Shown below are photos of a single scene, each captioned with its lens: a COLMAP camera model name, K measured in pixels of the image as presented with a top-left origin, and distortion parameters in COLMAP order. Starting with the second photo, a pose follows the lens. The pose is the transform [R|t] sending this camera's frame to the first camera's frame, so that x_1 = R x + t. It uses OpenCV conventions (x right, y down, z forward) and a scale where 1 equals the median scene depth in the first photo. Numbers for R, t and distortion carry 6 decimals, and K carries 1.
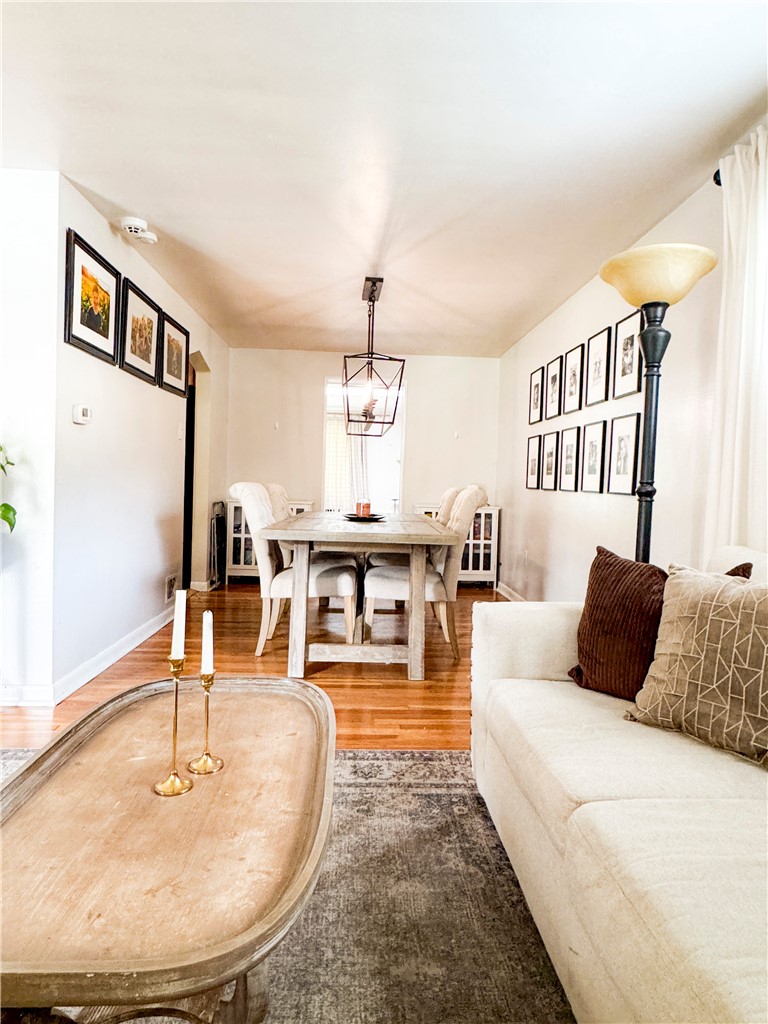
lens RADIAL K [[634.8, 0, 388.6], [0, 634.8, 511.5], [0, 0, 1]] dist [-0.001734, -0.000791]
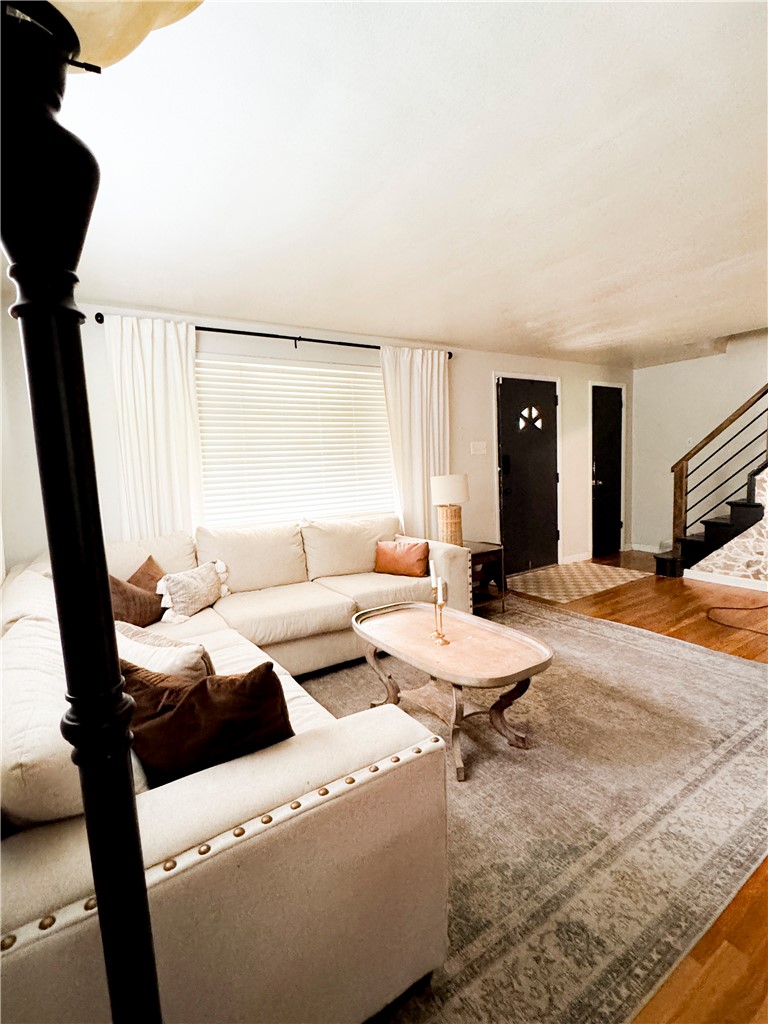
lens RADIAL K [[486.1, 0, 387.9], [0, 486.1, 513.0], [0, 0, 1]] dist [-0.005453, -0.000245]
pose [[-0.862395, 0.062221, -0.502398, 0.396311], [-0.008974, 0.990383, 0.138061, -0.164270], [0.506157, 0.123572, -0.853543, 1.249820]]
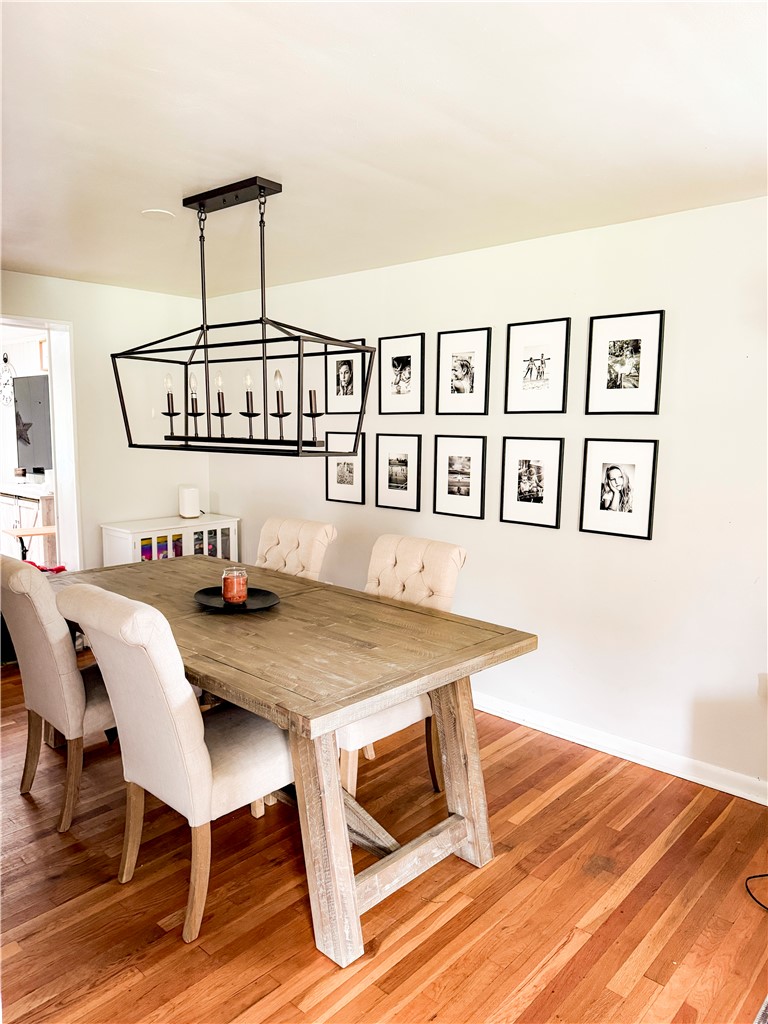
lens RADIAL K [[712.2, 0, 378.6], [0, 712.2, 517.7], [0, 0, 1]] dist [0.036896, -0.027584]
pose [[0.713613, -0.116902, 0.690717, -0.704782], [0.047042, 0.991749, 0.119250, -0.250616], [-0.698959, -0.052605, 0.713224, 0.799281]]
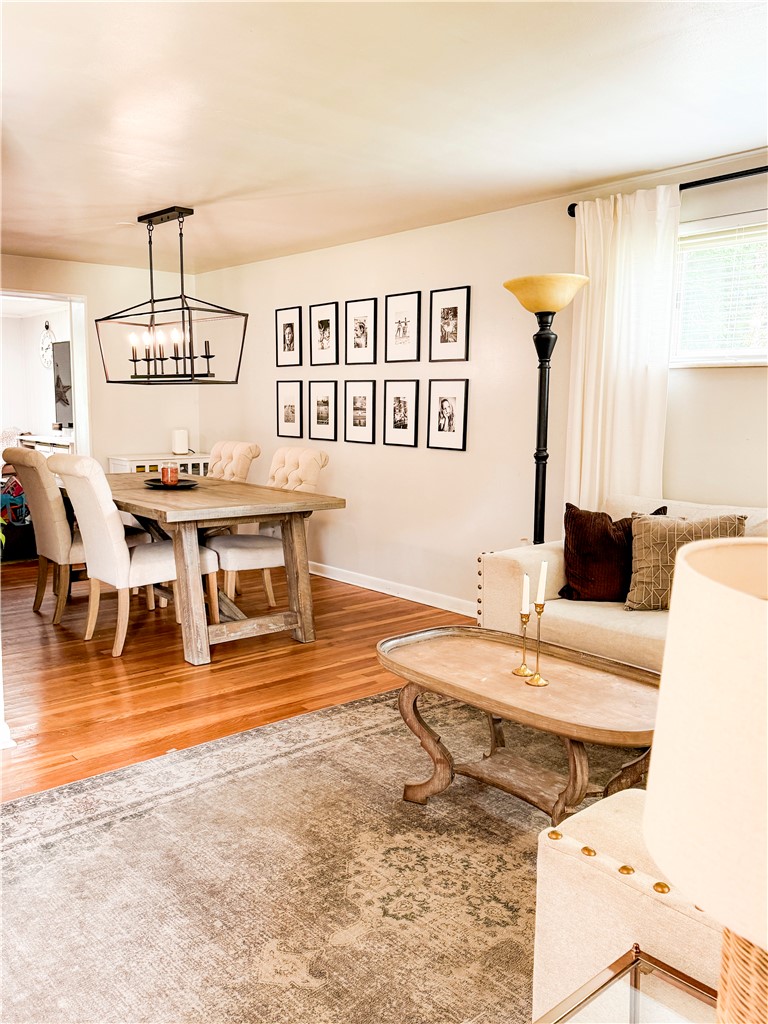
lens RADIAL K [[855.0, 0, 397.4], [0, 855.0, 528.1], [0, 0, 1]] dist [0.041941, -0.057291]
pose [[0.786208, -0.111260, 0.607863, -0.936547], [0.041743, 0.990974, 0.127393, -0.123264], [-0.616550, -0.074784, 0.783756, -0.225955]]
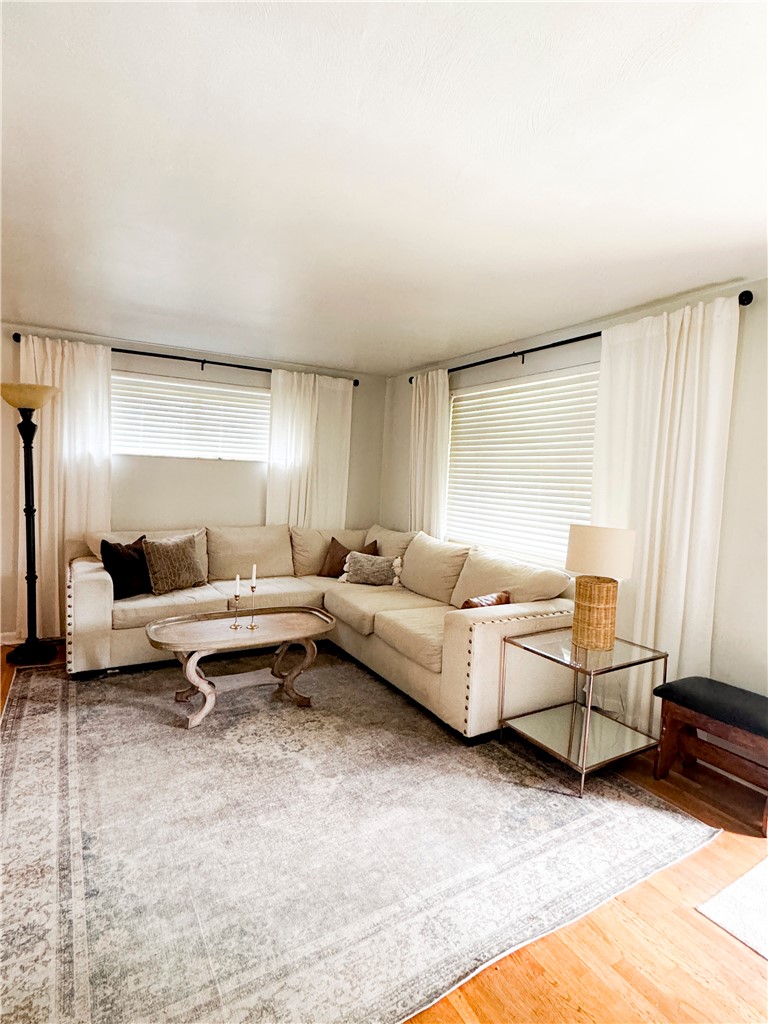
lens RADIAL K [[533.1, 0, 382.1], [0, 533.1, 509.8], [0, 0, 1]] dist [-0.003188, -0.000190]
pose [[-0.453045, -0.103834, 0.885420, -1.430150], [-0.008087, 0.993632, 0.112386, -0.216355], [-0.891451, 0.043756, -0.450999, 0.785273]]
